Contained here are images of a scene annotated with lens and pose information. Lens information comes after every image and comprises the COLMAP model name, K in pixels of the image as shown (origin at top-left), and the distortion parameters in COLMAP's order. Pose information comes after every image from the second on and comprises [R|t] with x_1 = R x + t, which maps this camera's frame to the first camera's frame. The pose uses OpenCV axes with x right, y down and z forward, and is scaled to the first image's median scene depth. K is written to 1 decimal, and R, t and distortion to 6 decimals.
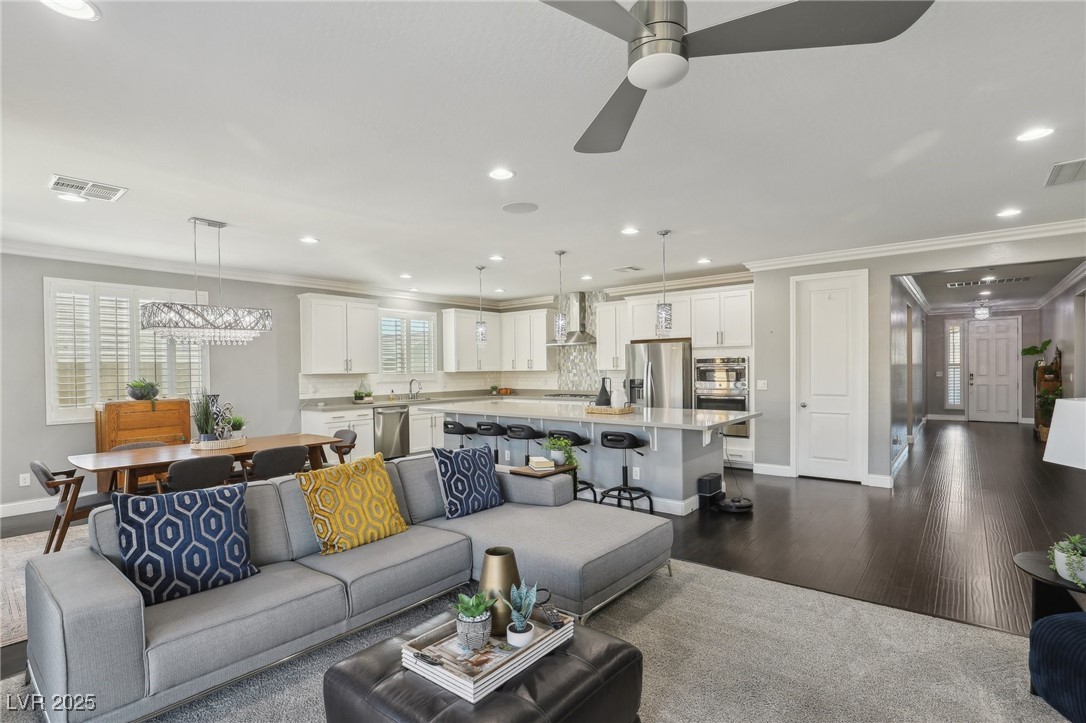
lens RADIAL K [[525.1, 0, 540.3], [0, 525.1, 371.4], [0, 0, 1]] dist [-0.013495, 0.000583]
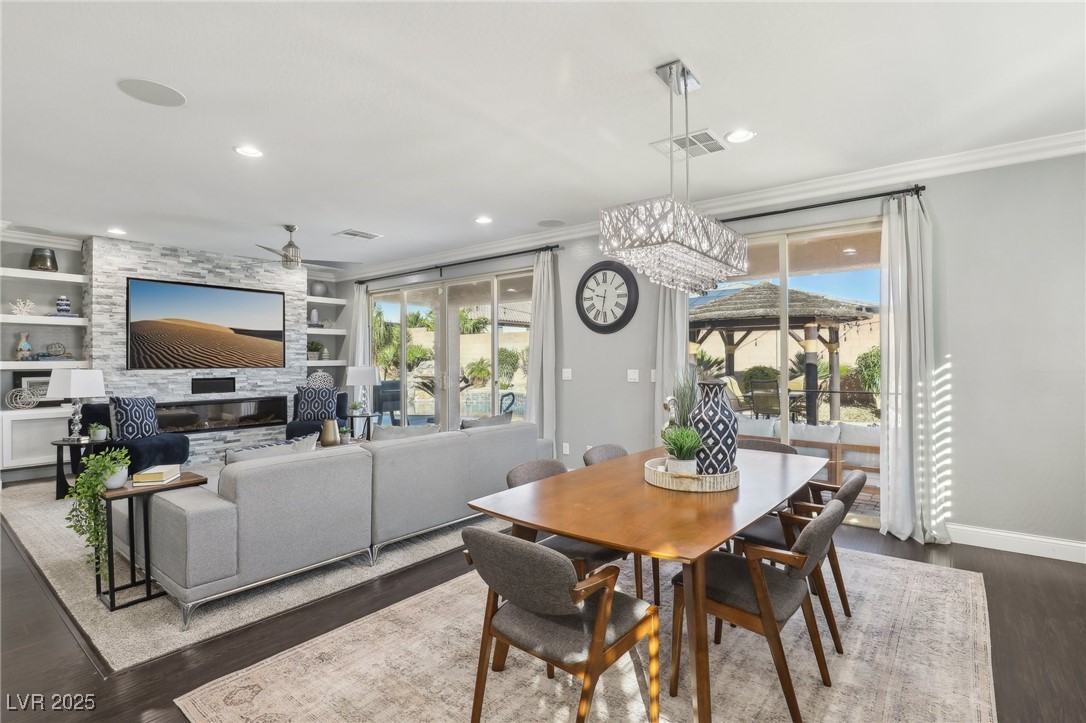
lens RADIAL K [[529.9, 0, 543.0], [0, 529.9, 361.3], [0, 0, 1]] dist [-0.034402, 0.007999]
pose [[-0.999747, 0.017510, -0.014084, -0.294968], [0.017401, 0.999818, 0.007829, 0.011186], [0.014218, 0.007582, -0.999870, 0.970788]]
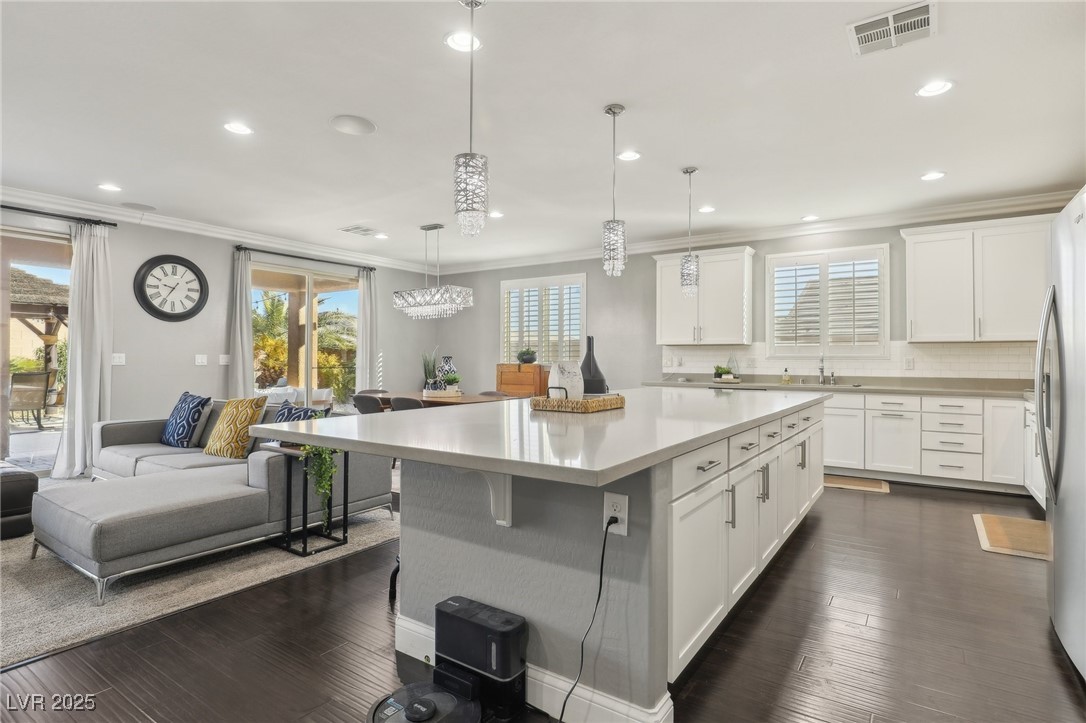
lens RADIAL K [[551.3, 0, 559.7], [0, 551.3, 354.8], [0, 0, 1]] dist [-0.014335, -0.001042]
pose [[0.103905, 0.002477, -0.994584, 0.494335], [-0.010256, 0.999946, 0.001419, 0.023051], [0.994534, 0.010053, 0.103925, 0.731880]]
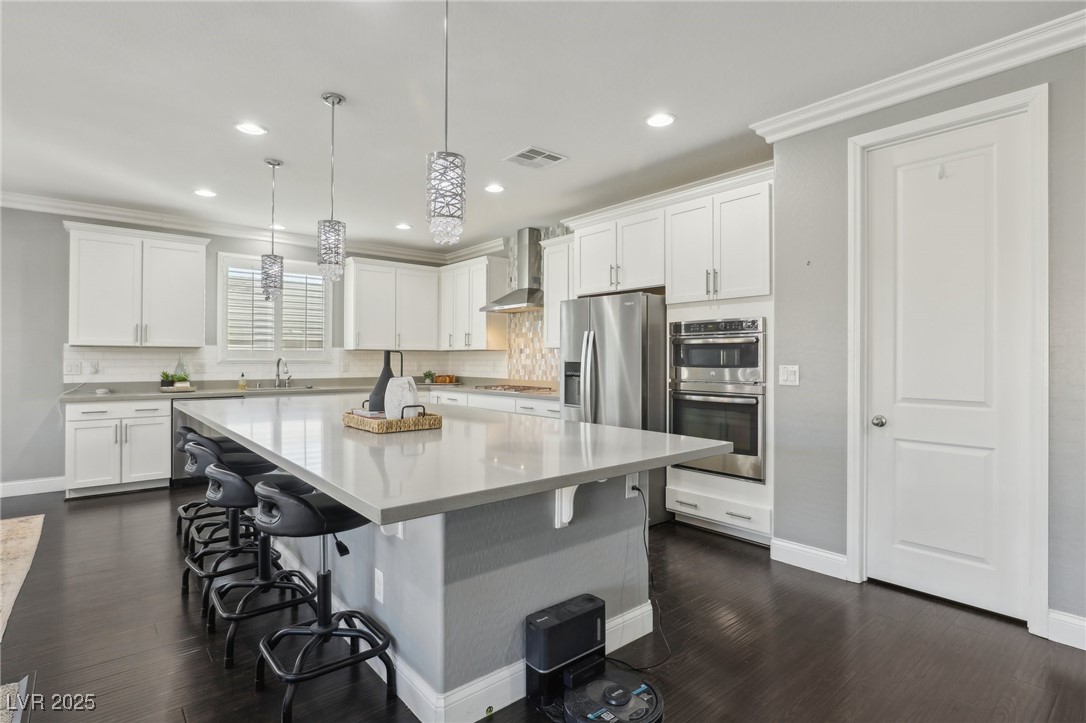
lens RADIAL K [[541.4, 0, 545.1], [0, 541.4, 352.6], [0, 0, 1]] dist [-0.004005, -0.000189]
pose [[0.983246, 0.013769, -0.181765, 0.272301], [-0.016868, 0.999737, -0.015512, 0.015330], [0.181504, 0.018318, 0.983220, 0.440180]]
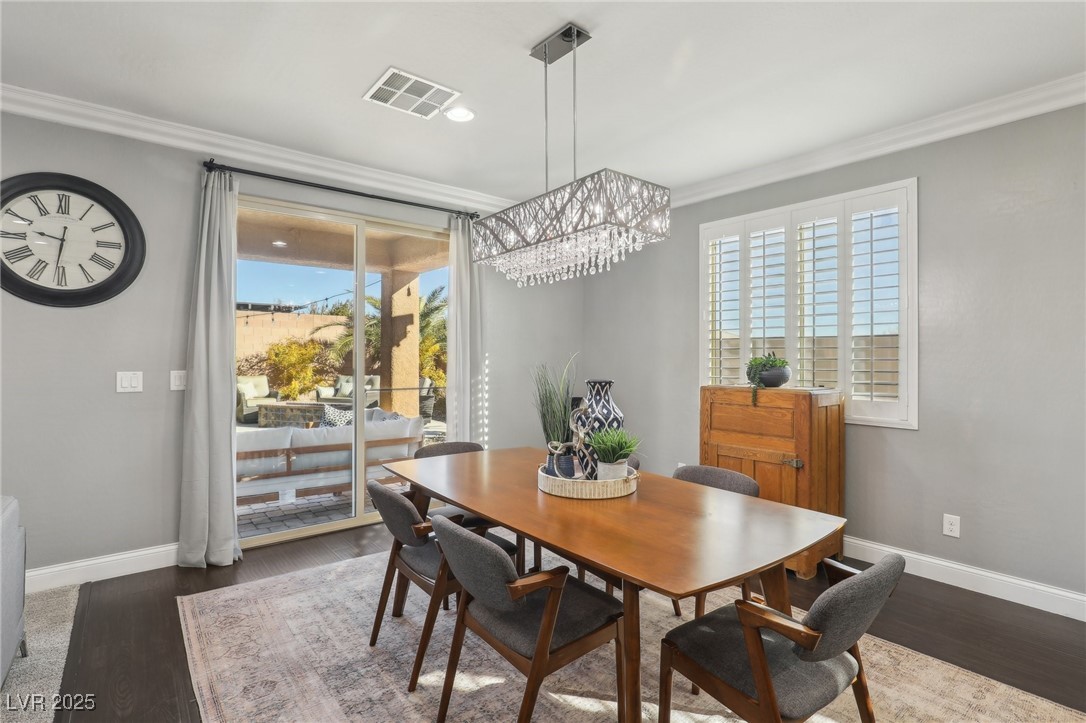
lens RADIAL K [[529.1, 0, 543.0], [0, 529.1, 358.3], [0, 0, 1]] dist [-0.011200, 0.000392]
pose [[-0.213516, 0.012388, -0.976861, -0.079264], [-0.008653, 0.999856, 0.014571, 0.010639], [0.976901, 0.011564, -0.213379, 0.678969]]
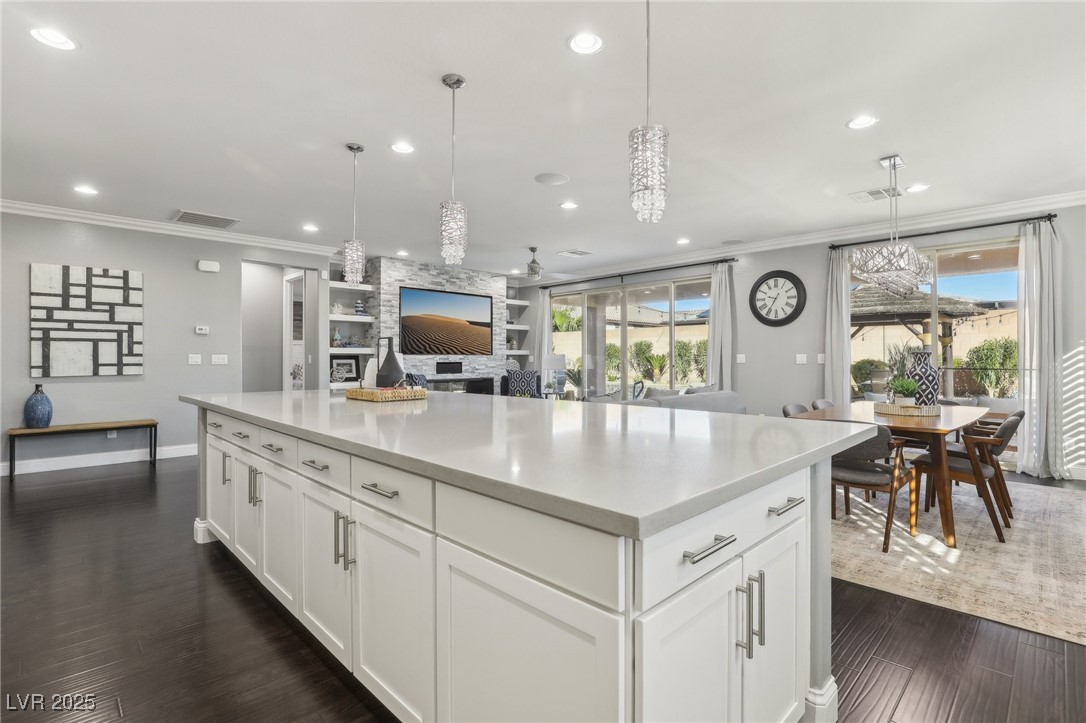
lens RADIAL K [[519.4, 0, 546.2], [0, 519.4, 355.2], [0, 0, 1]] dist [-0.016279, -0.000212]
pose [[-0.994073, 0.014932, 0.107687, -0.079340], [0.014761, 0.999888, -0.002382, 0.027624], [-0.107710, -0.000778, -0.994182, 1.208093]]
